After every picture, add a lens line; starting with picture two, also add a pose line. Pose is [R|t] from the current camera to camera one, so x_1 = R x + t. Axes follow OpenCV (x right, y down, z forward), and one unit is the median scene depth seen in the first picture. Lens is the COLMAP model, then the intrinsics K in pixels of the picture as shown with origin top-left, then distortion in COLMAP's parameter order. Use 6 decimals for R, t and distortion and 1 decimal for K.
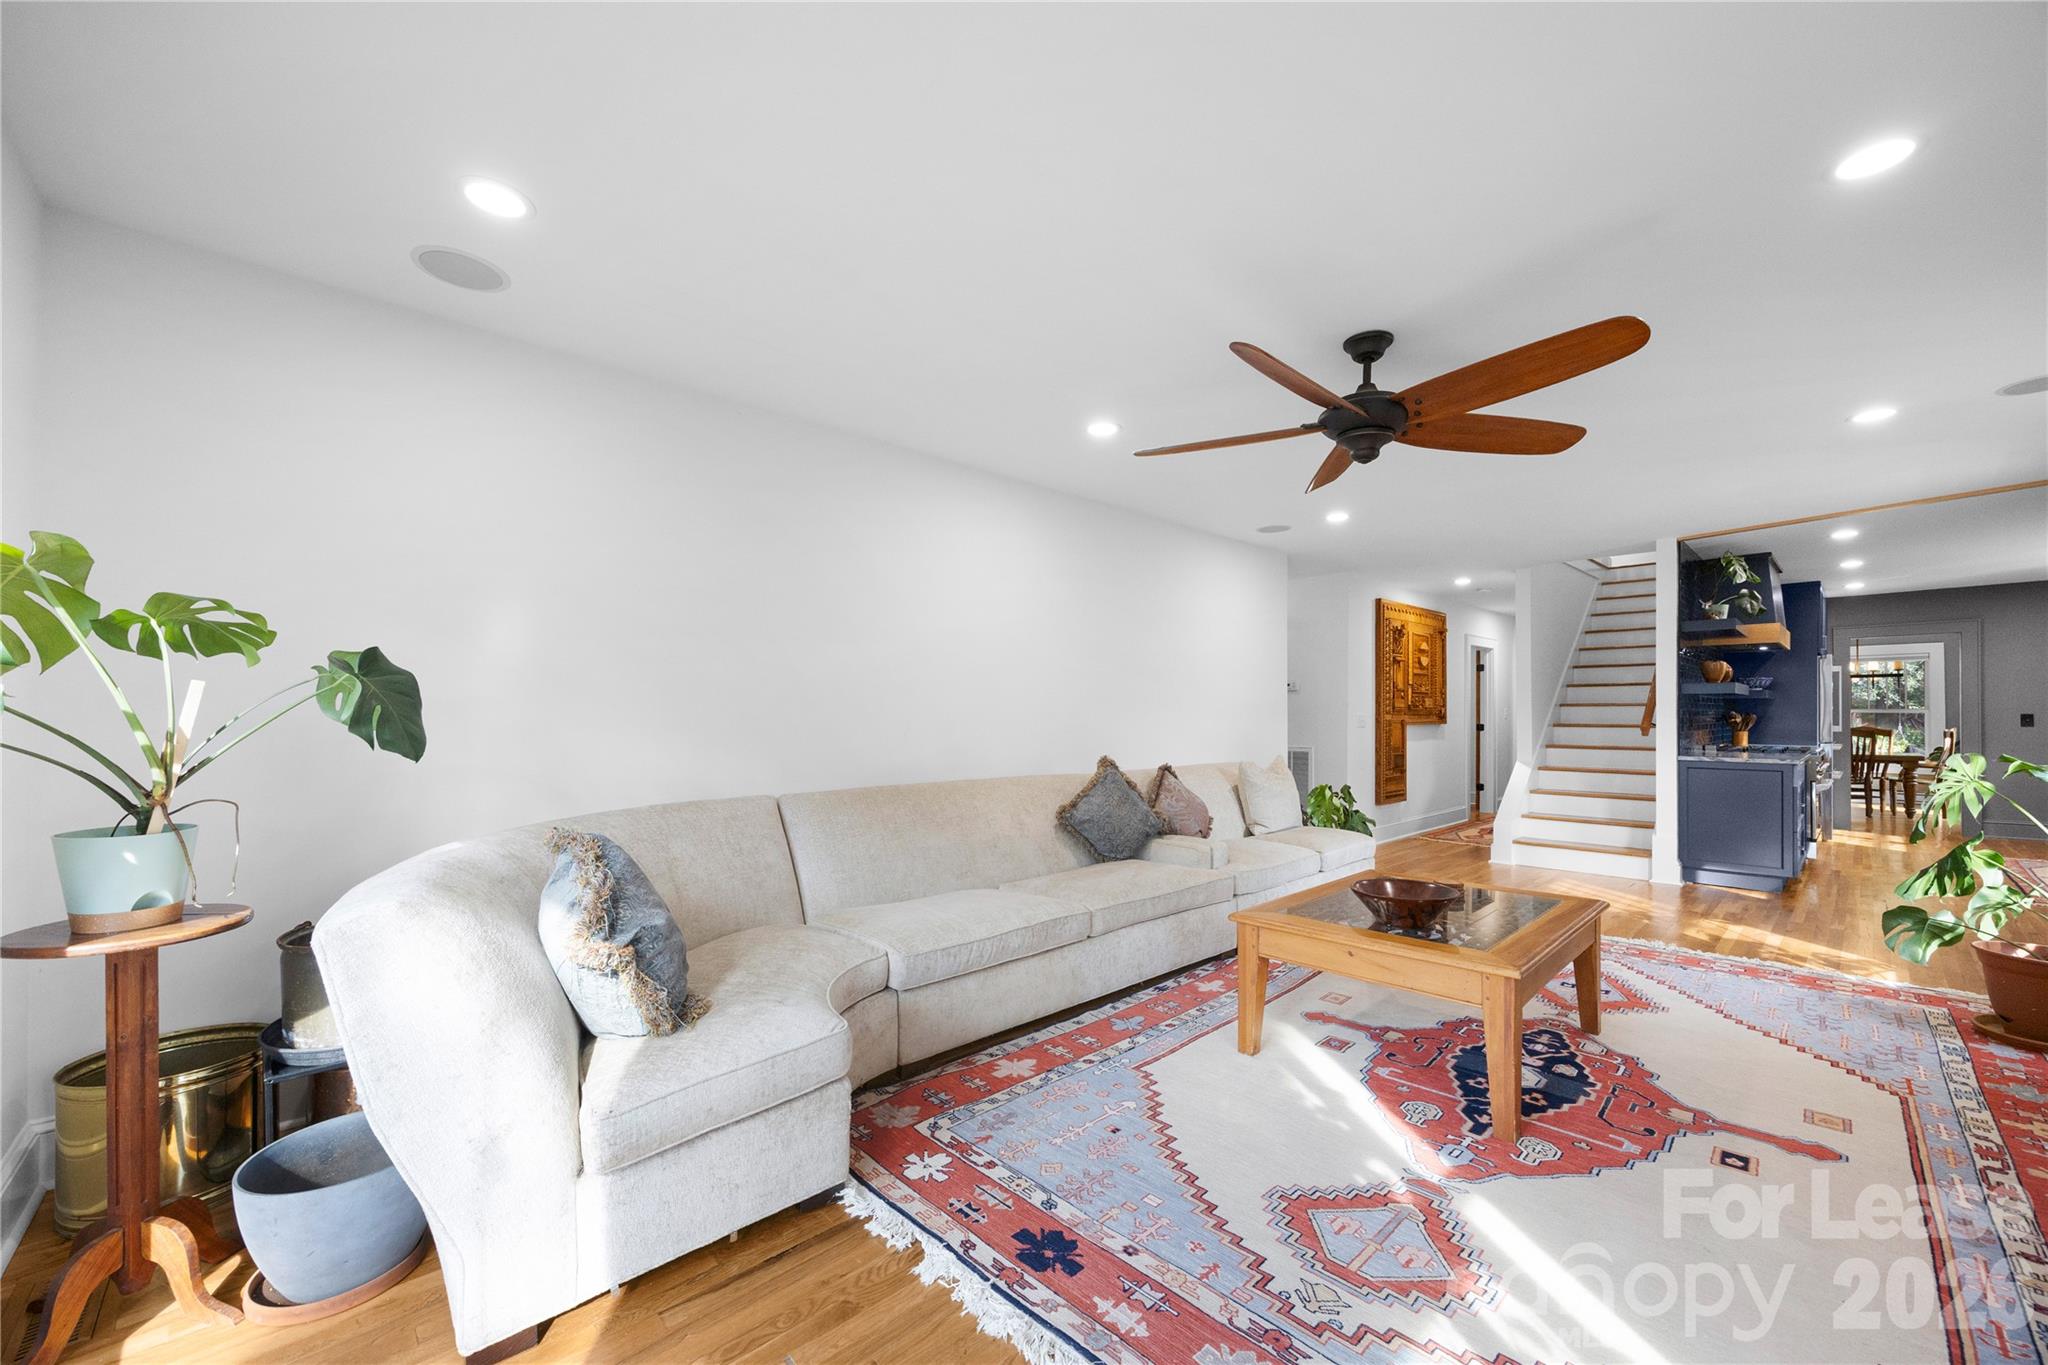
lens RADIAL K [[785.7, 0, 1035.6], [0, 785.7, 711.7], [0, 0, 1]] dist [-0.004584, 0.000212]
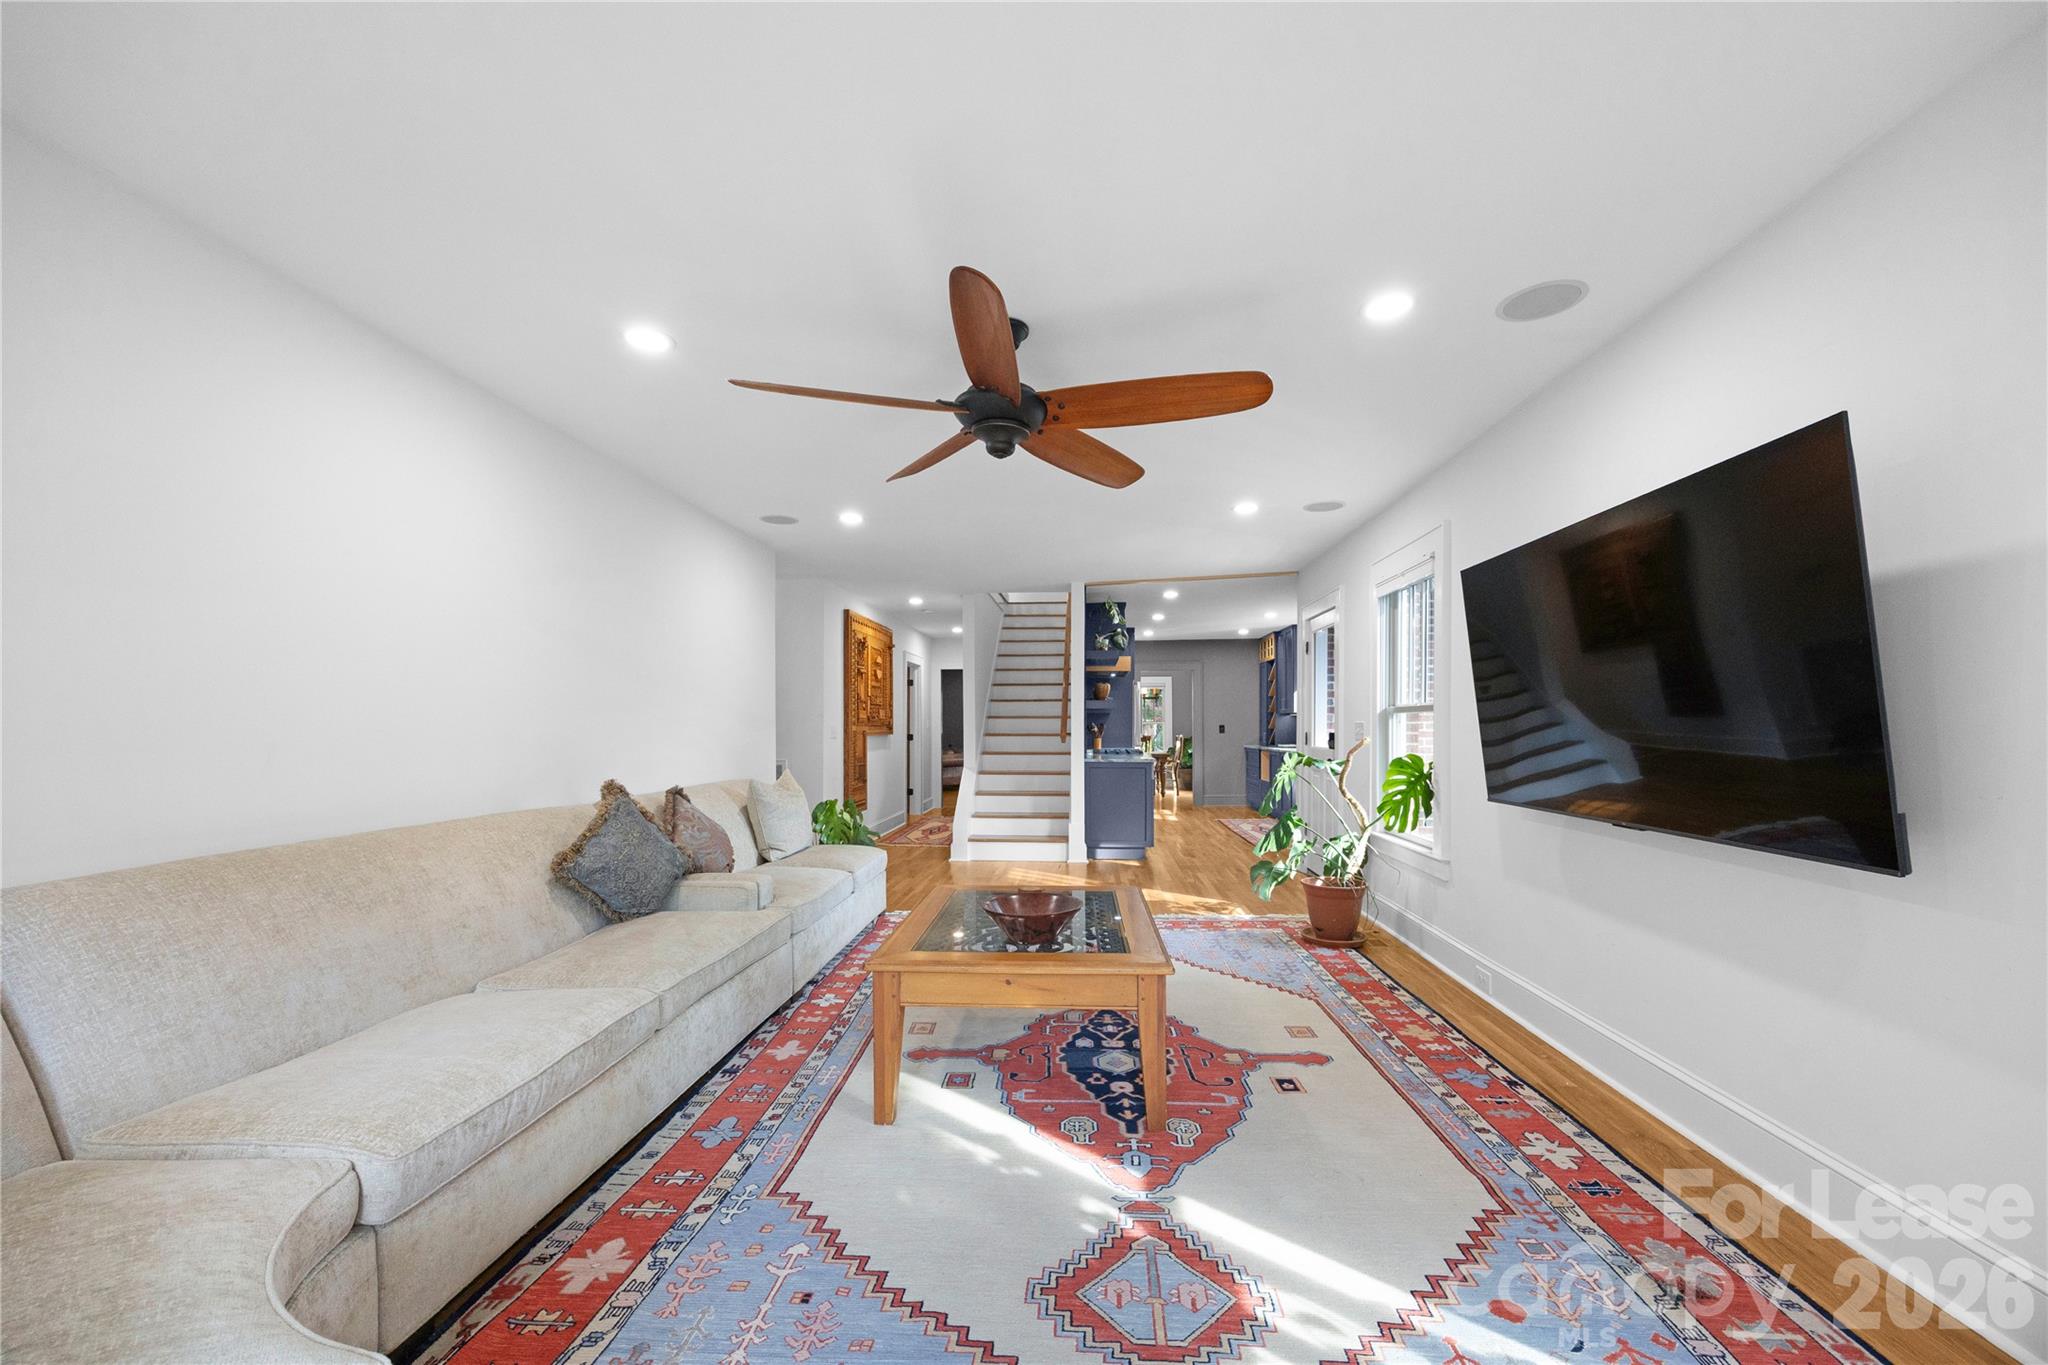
lens RADIAL K [[792.9, 0, 1021.0], [0, 792.9, 727.2], [0, 0, 1]] dist [-0.003362, 0.000213]
pose [[0.745248, -0.001912, 0.666785, -0.167182], [-0.001563, 0.999988, 0.004615, 0.002005], [-0.666786, -0.004482, 0.745236, 0.229709]]
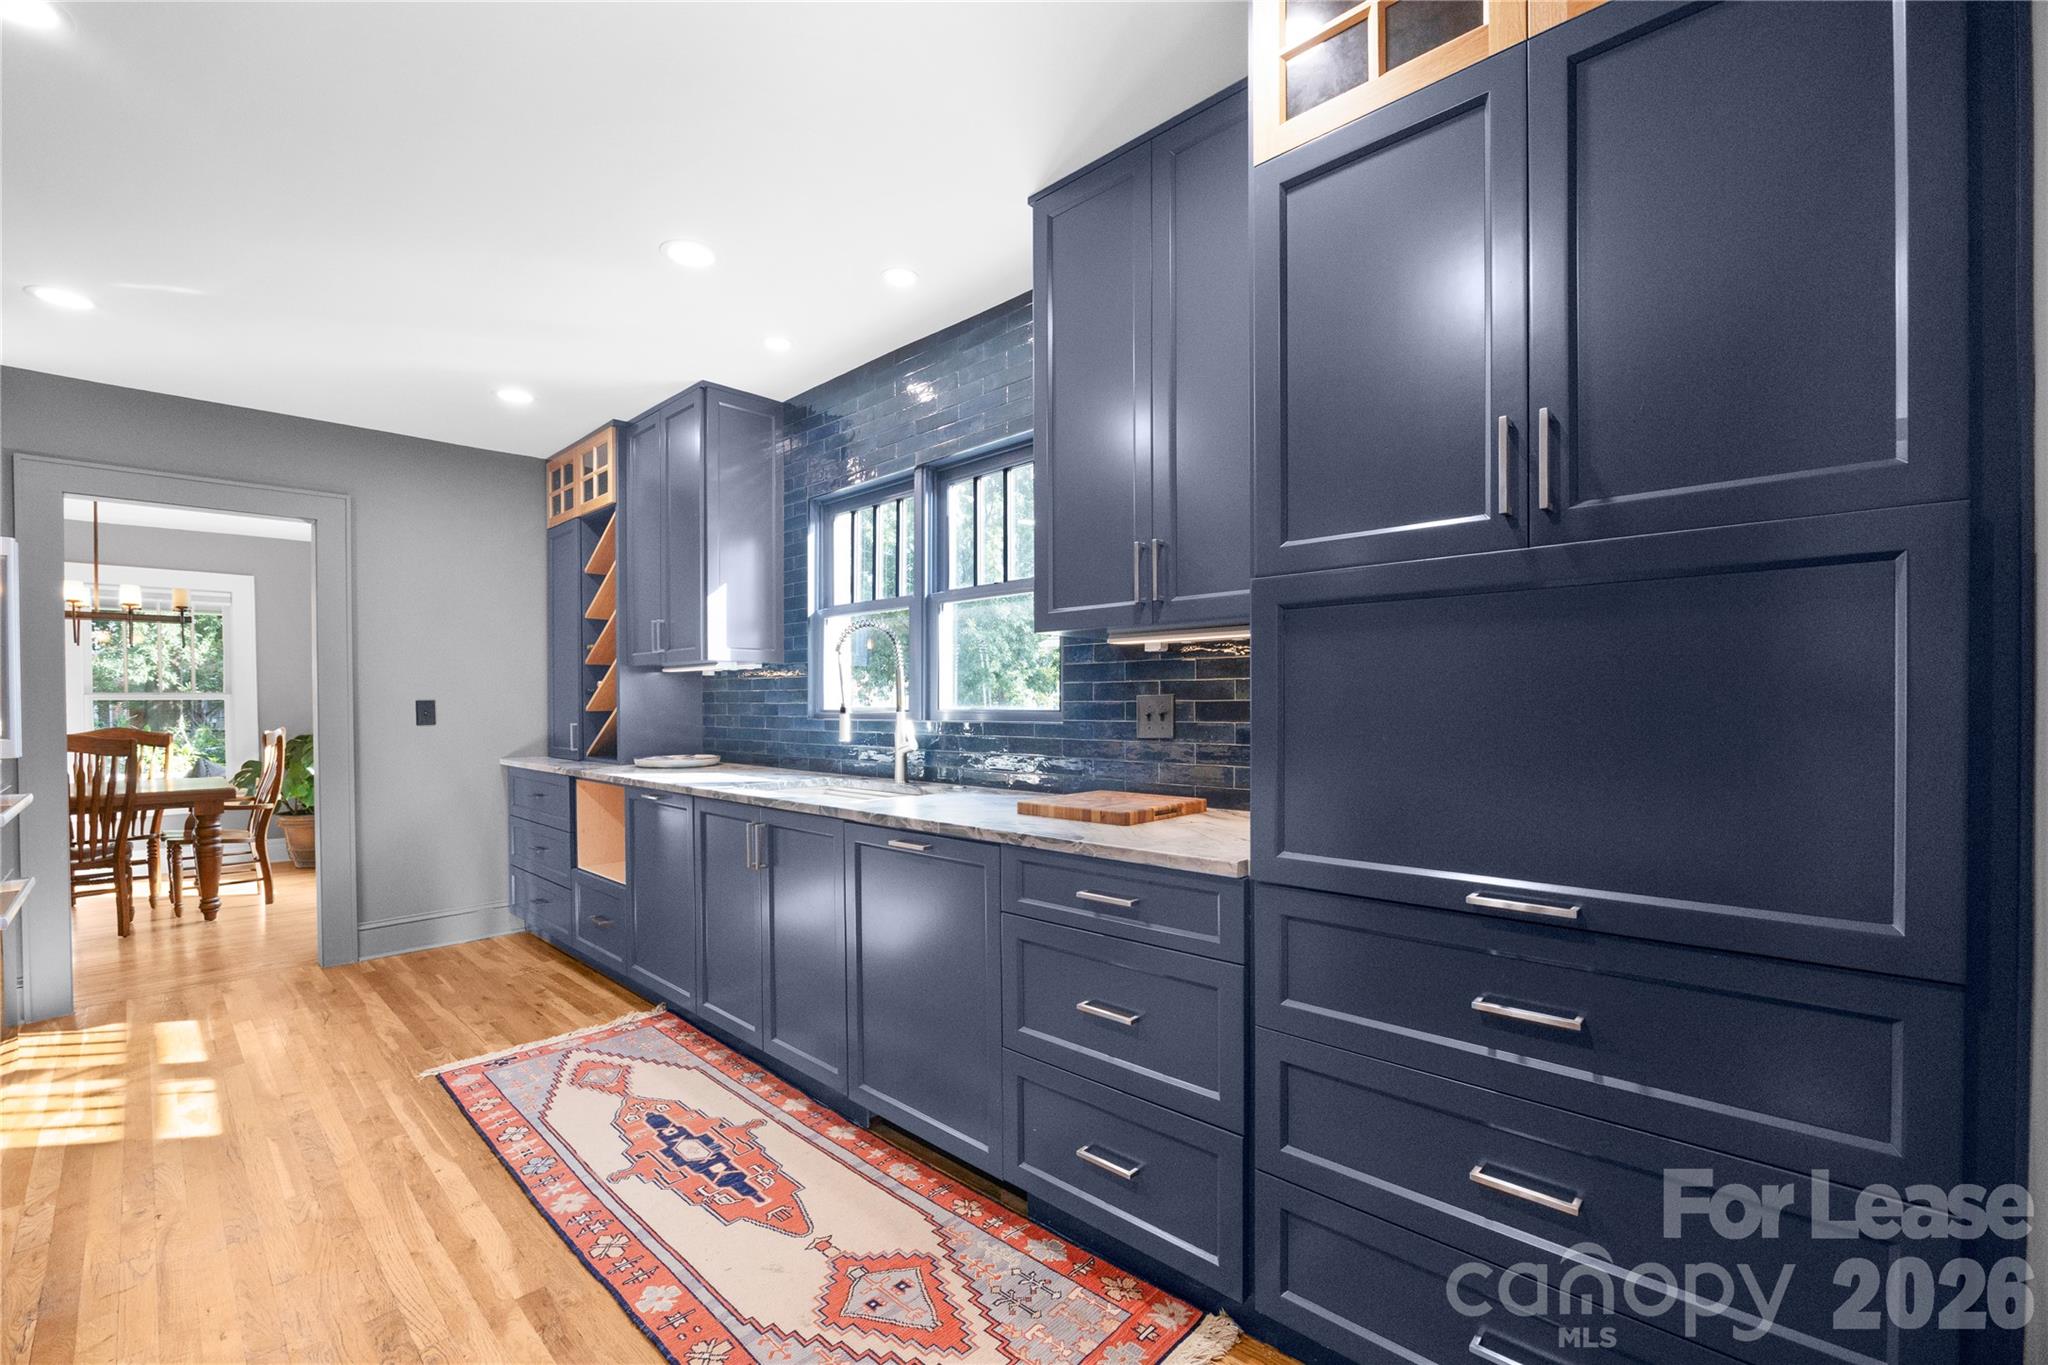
lens RADIAL K [[864.7, 0, 1021.3], [0, 864.7, 699.7], [0, 0, 1]] dist [-0.001312, -0.000271]
pose [[-0.040510, -0.003776, 0.999172, 1.647352], [0.002899, 0.999988, 0.003897, 0.002860], [-0.999175, 0.003054, -0.040498, 1.511715]]
